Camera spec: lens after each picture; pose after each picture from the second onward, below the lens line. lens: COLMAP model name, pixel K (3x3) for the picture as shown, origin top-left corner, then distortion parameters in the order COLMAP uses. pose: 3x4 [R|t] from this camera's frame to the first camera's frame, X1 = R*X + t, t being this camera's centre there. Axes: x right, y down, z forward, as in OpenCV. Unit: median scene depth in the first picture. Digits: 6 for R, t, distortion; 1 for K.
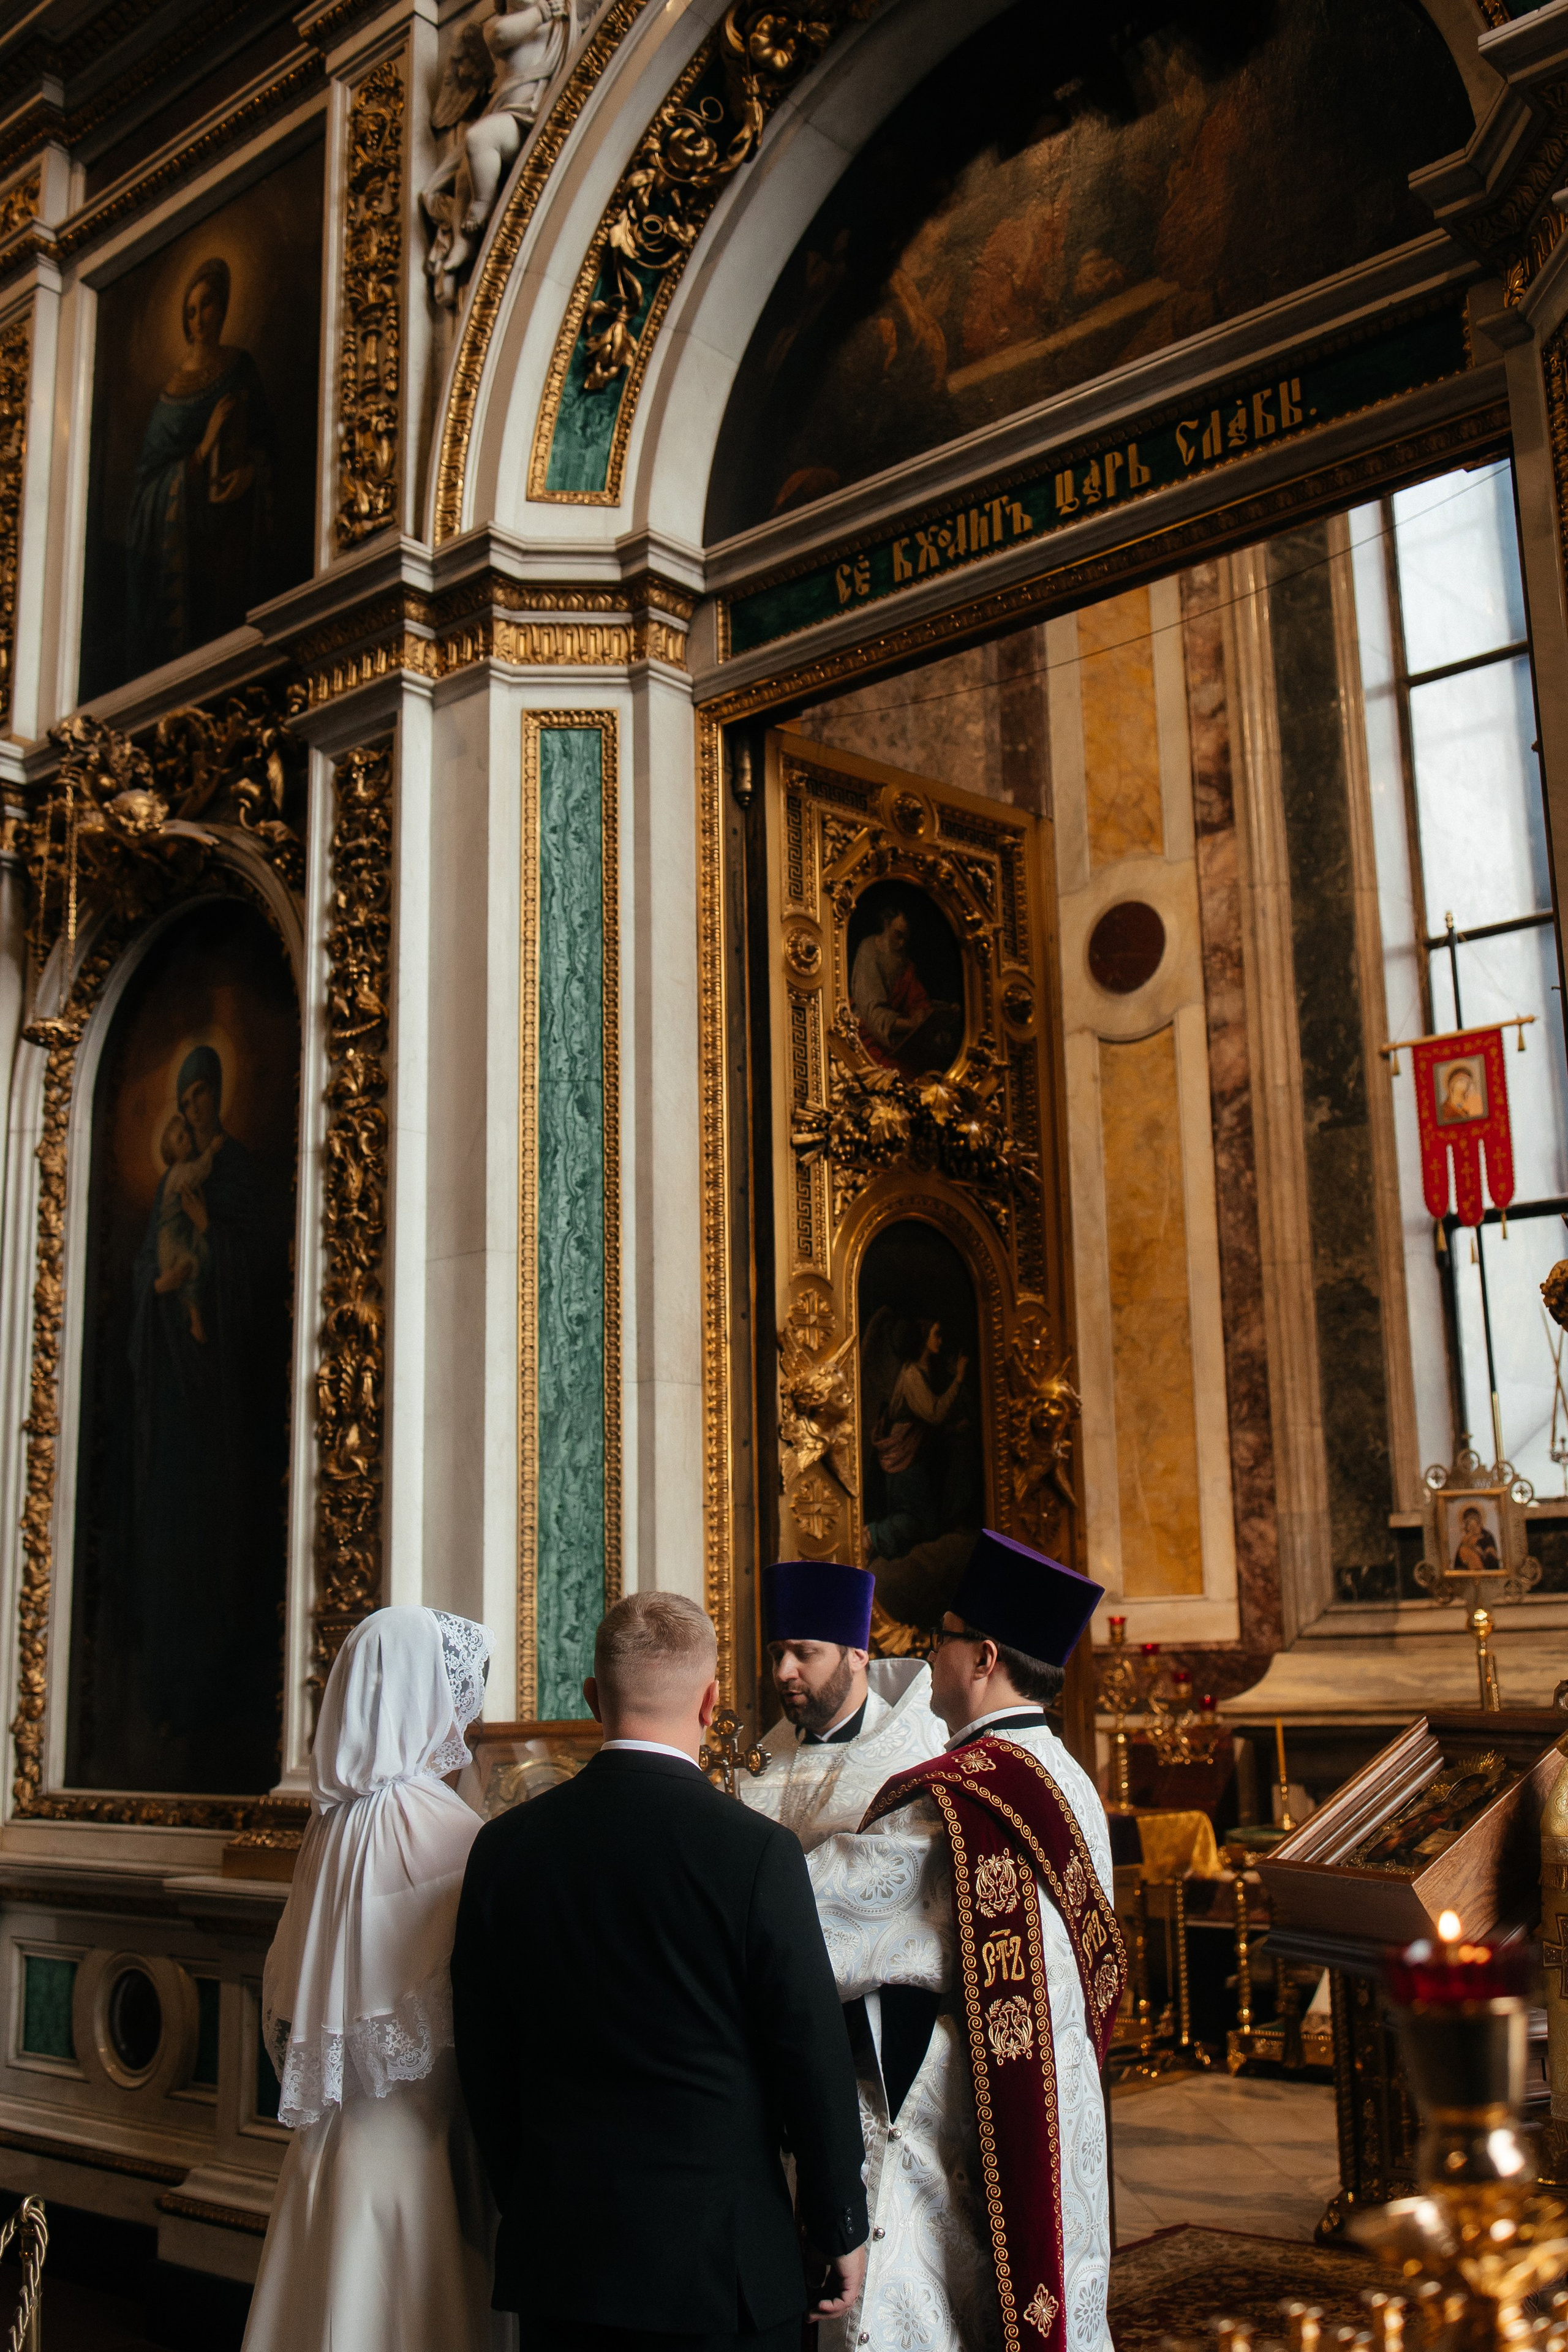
lens RADIAL K [[2409.2, 0, 728.1], [0, 2409.2, 1175.3], [0, 0, 1]] dist [-0.004888, -0.011949]
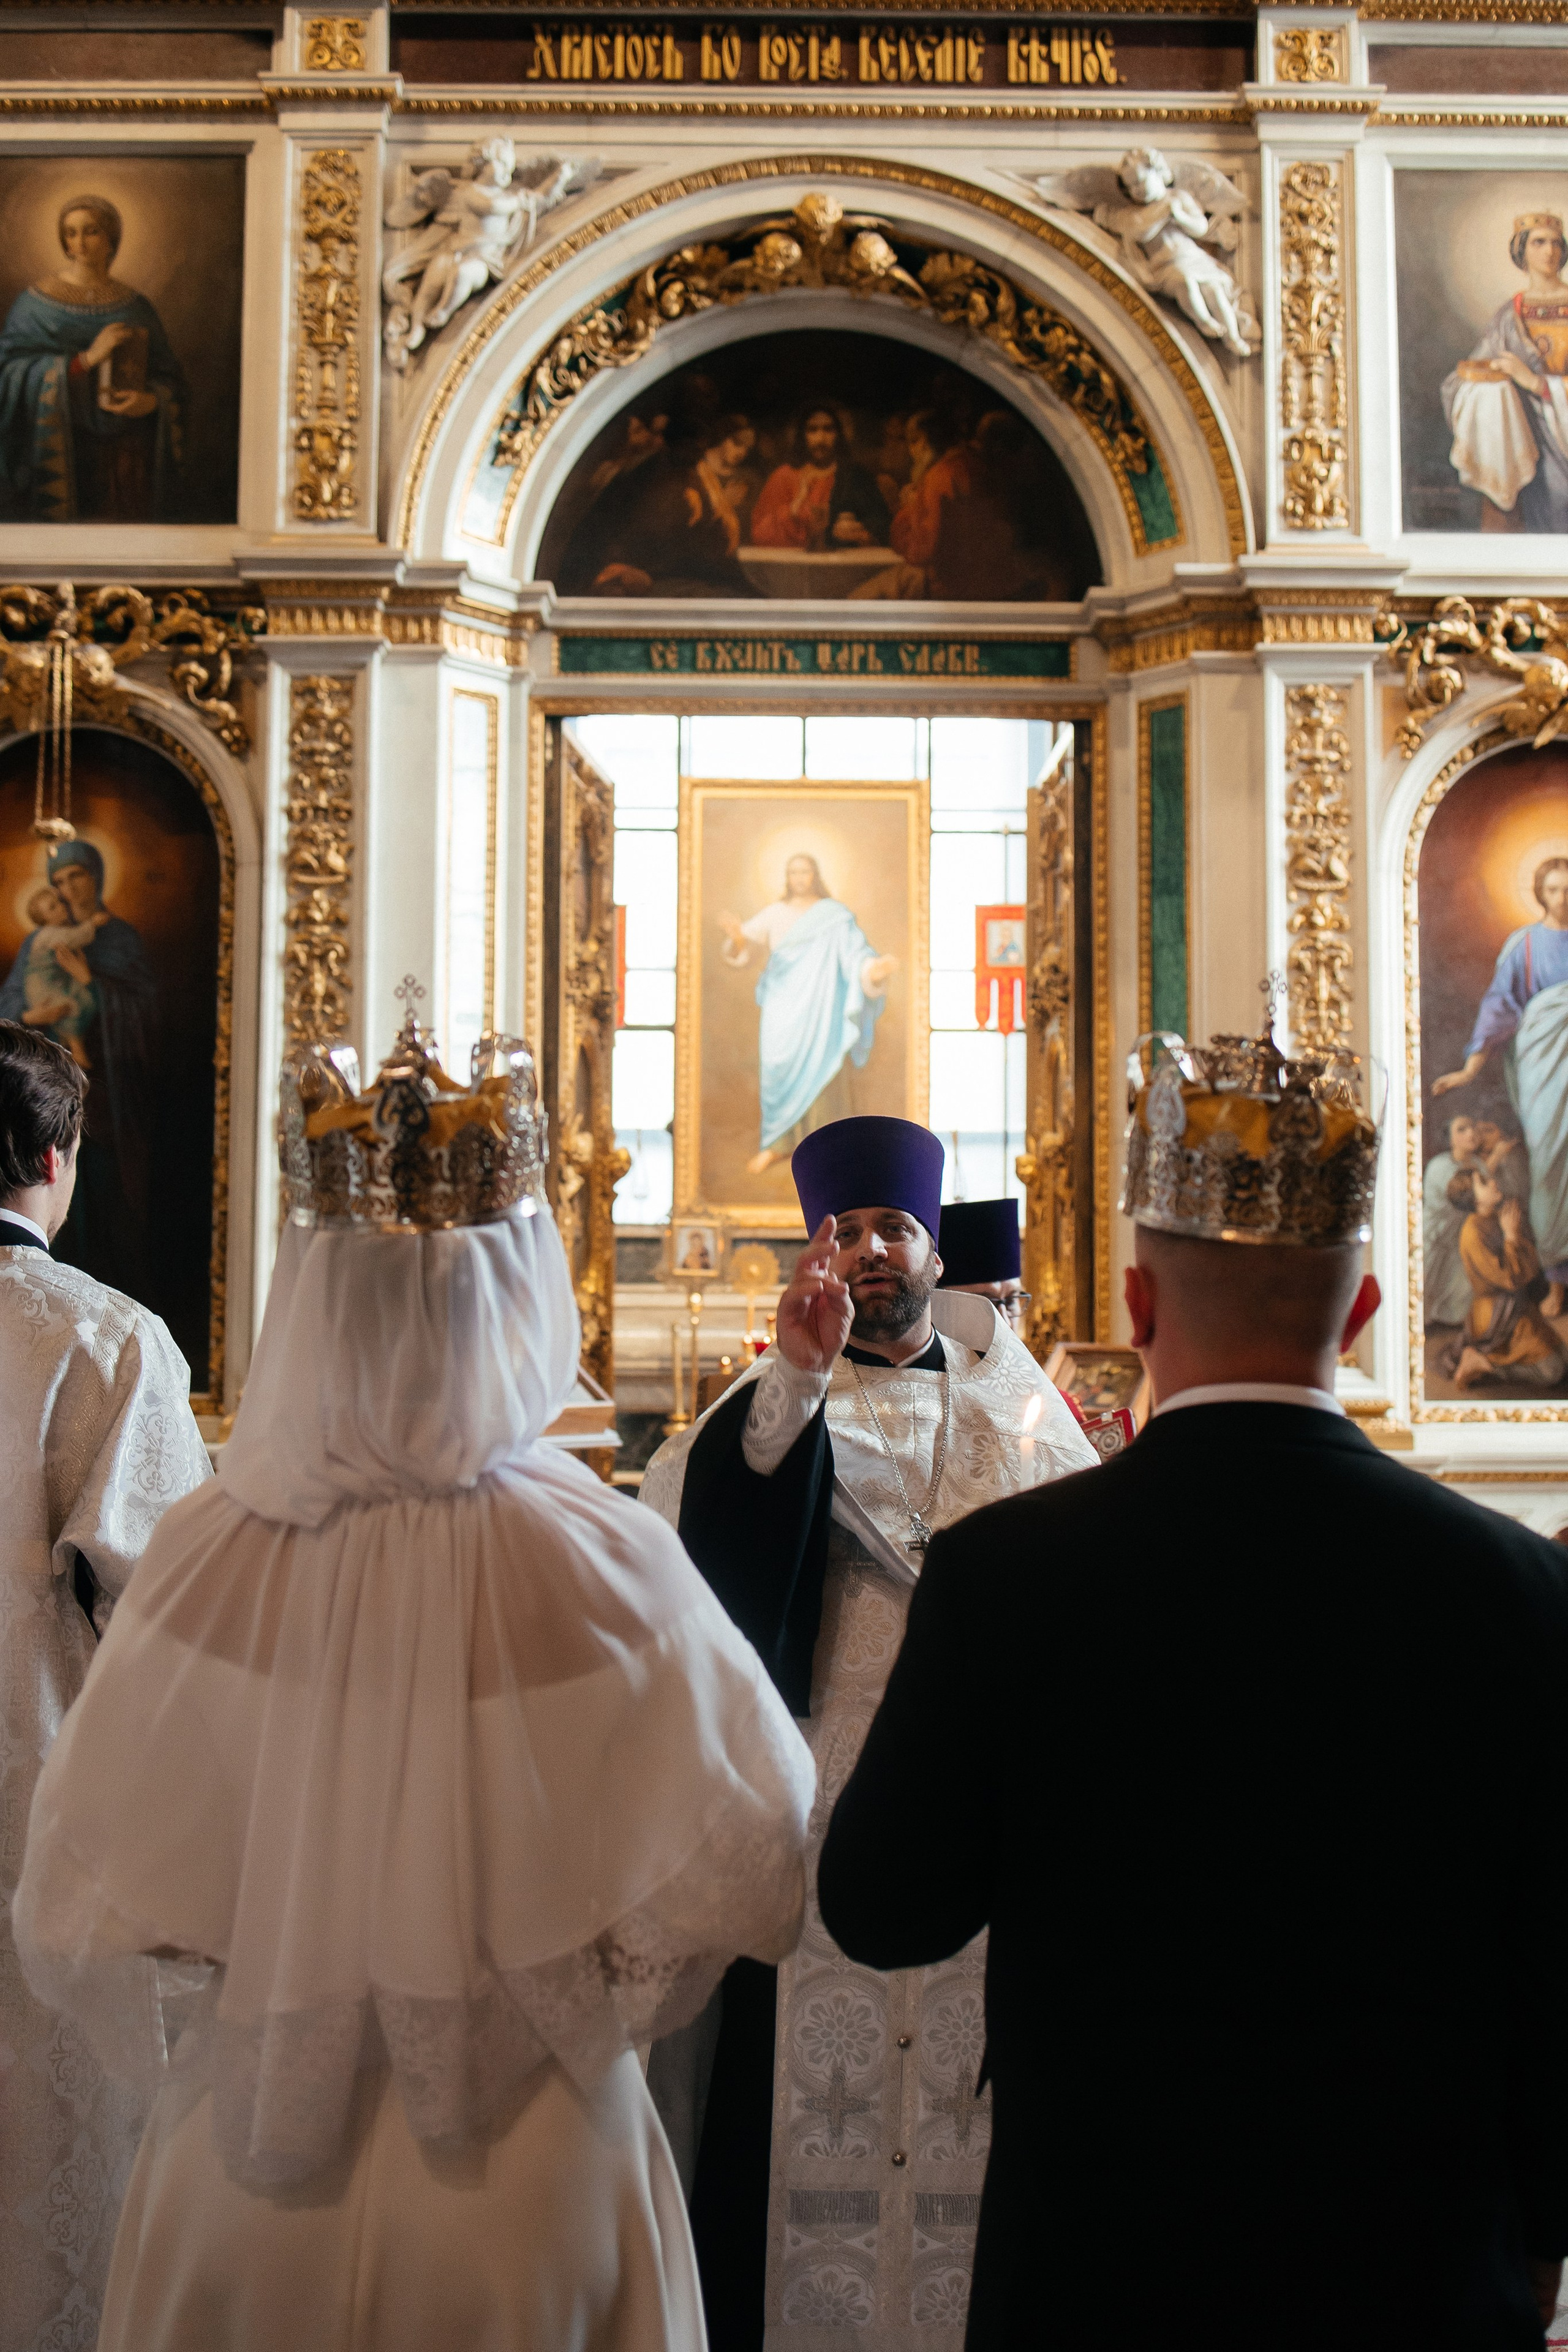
lens RADIAL K [[2431.4, 0, 796.7], [0, 2431.4, 1194.8], [0, 0, 1]] dist [0.001336, -0.022772]
pose [[0.740074, 0.064700, 0.669406, -0.882740], [-0.158912, 0.983999, 0.080581, -0.035365], [-0.653481, -0.166012, 0.738513, -0.295484]]
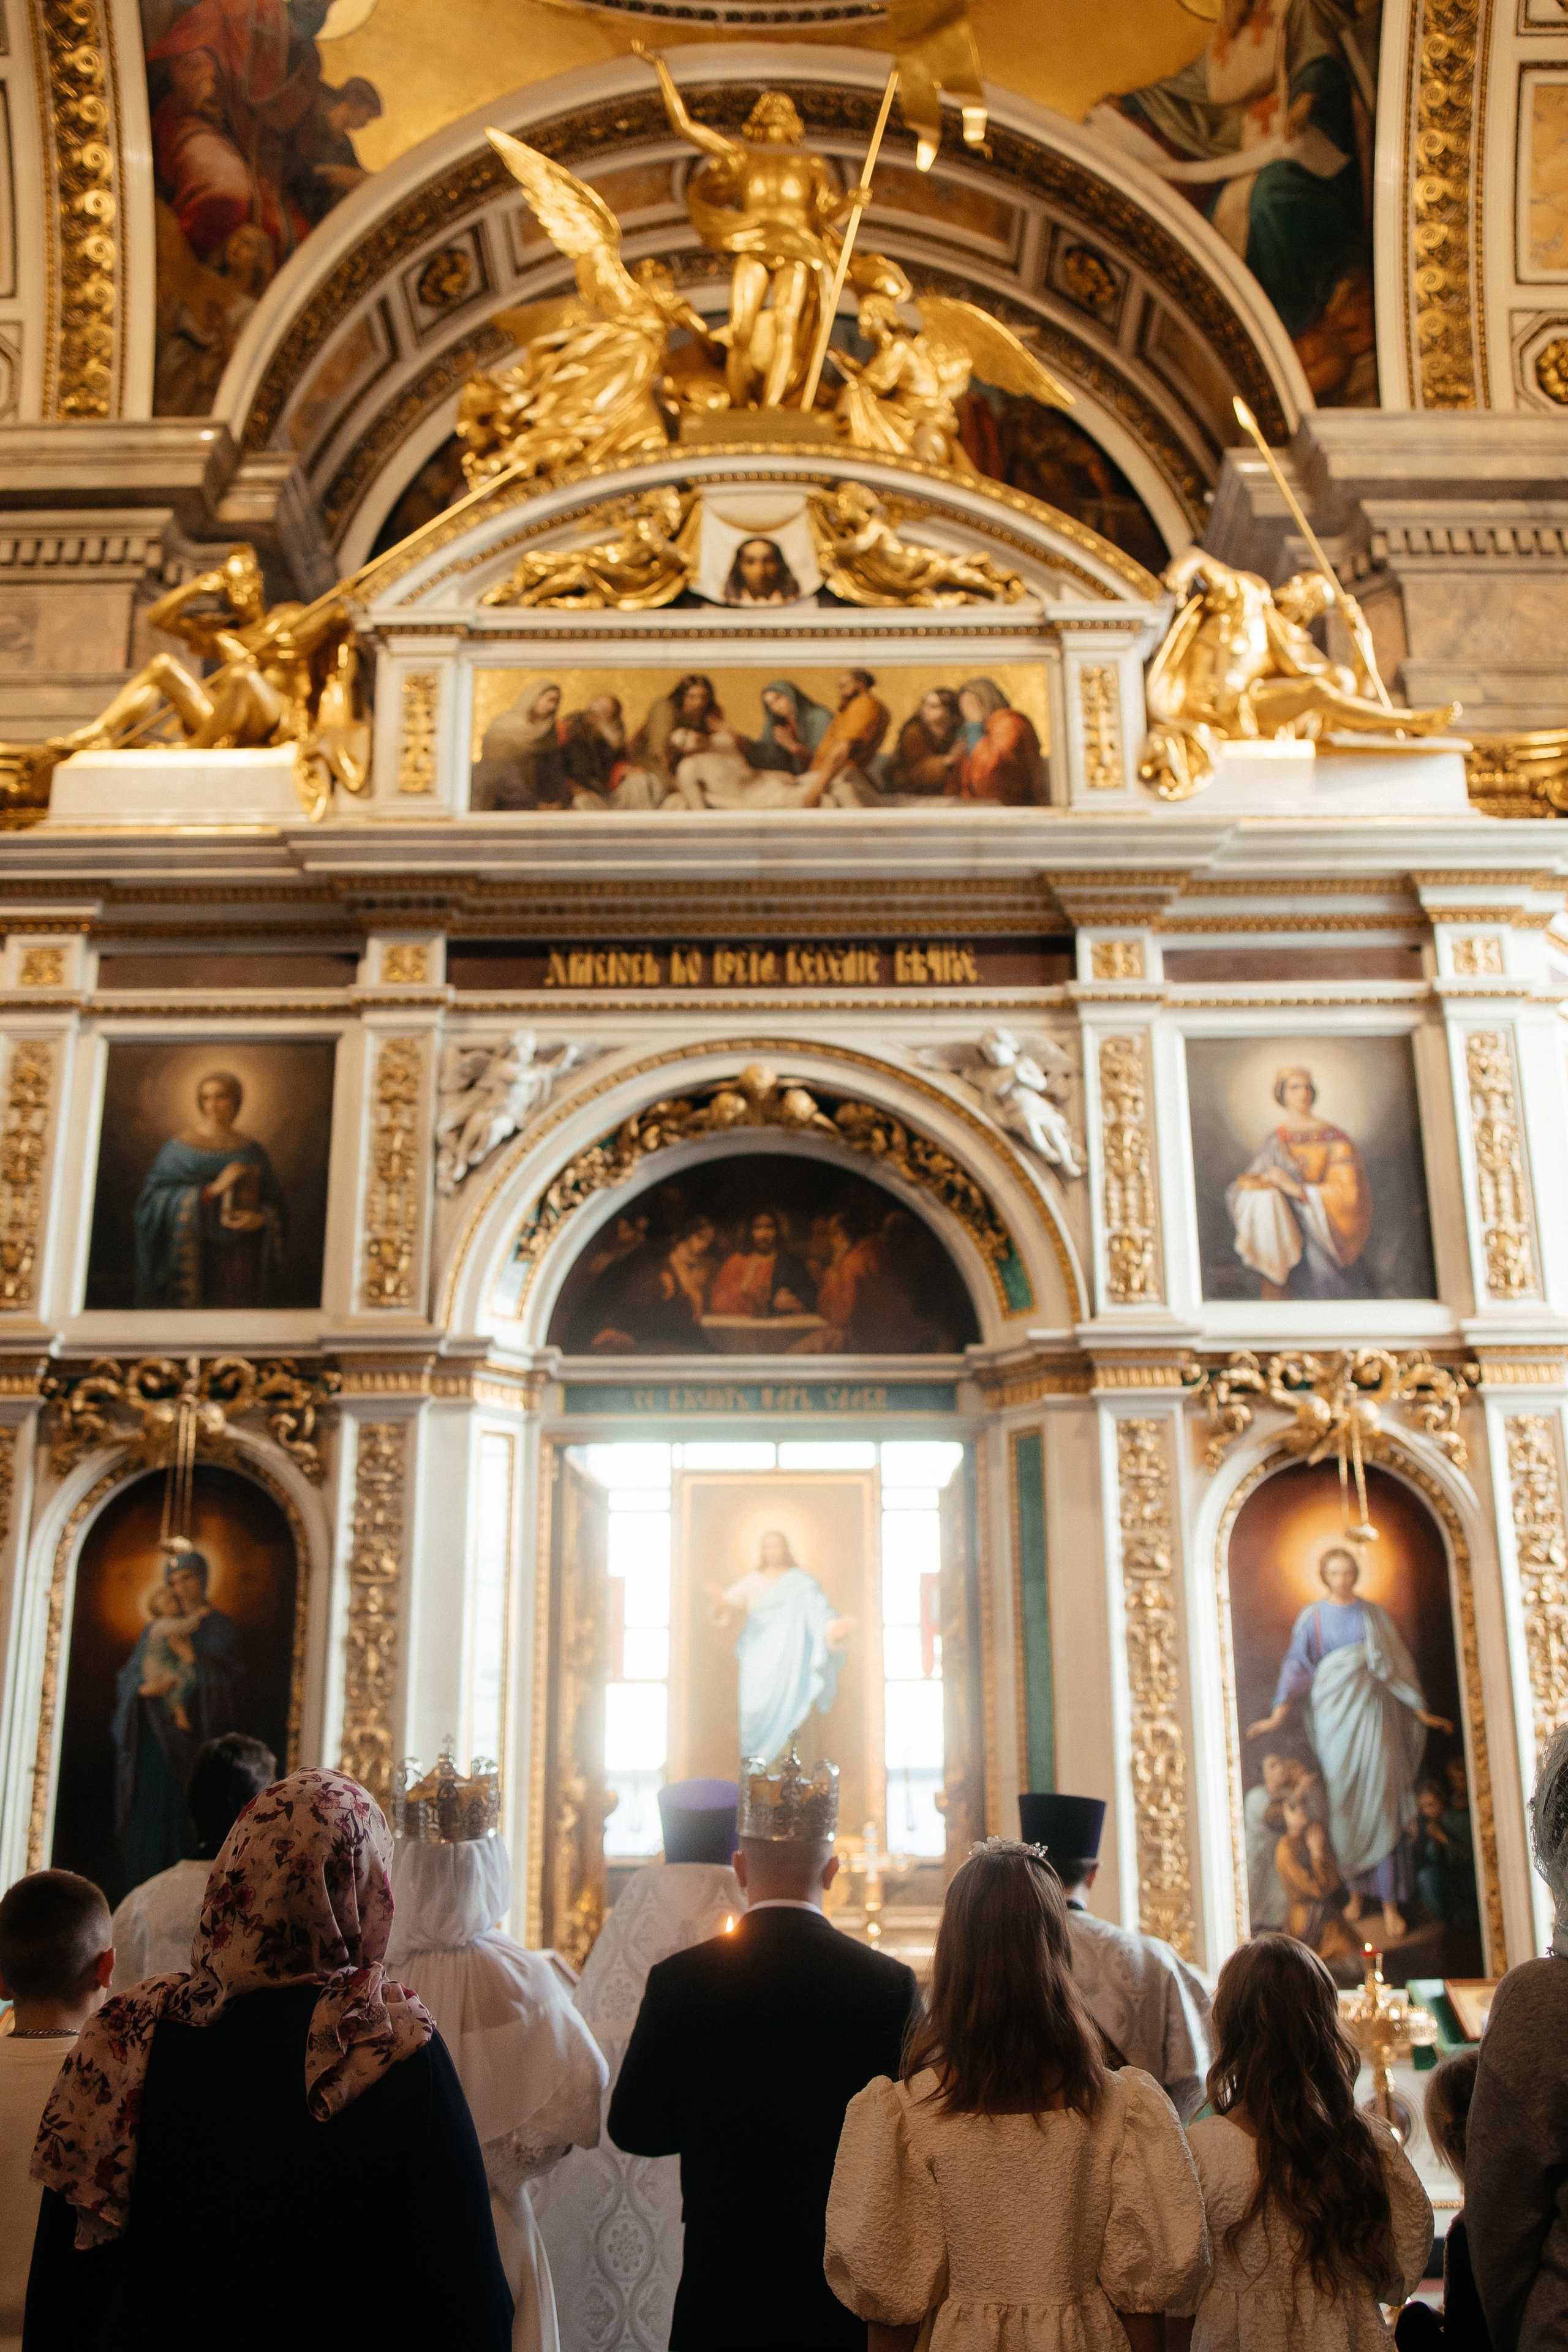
lens RADIAL K [[2431.4, 0, 796.7], [0, 2431.4, 1194.8], [0, 0, 1]] dist [0.001336, -0.022772]
pose [[0.750670, 0.220072, 0.622947, -1.121296], [-0.145828, 0.974828, -0.168657, -0.077818], [-0.644383, 0.035763, 0.763866, -0.655508]]
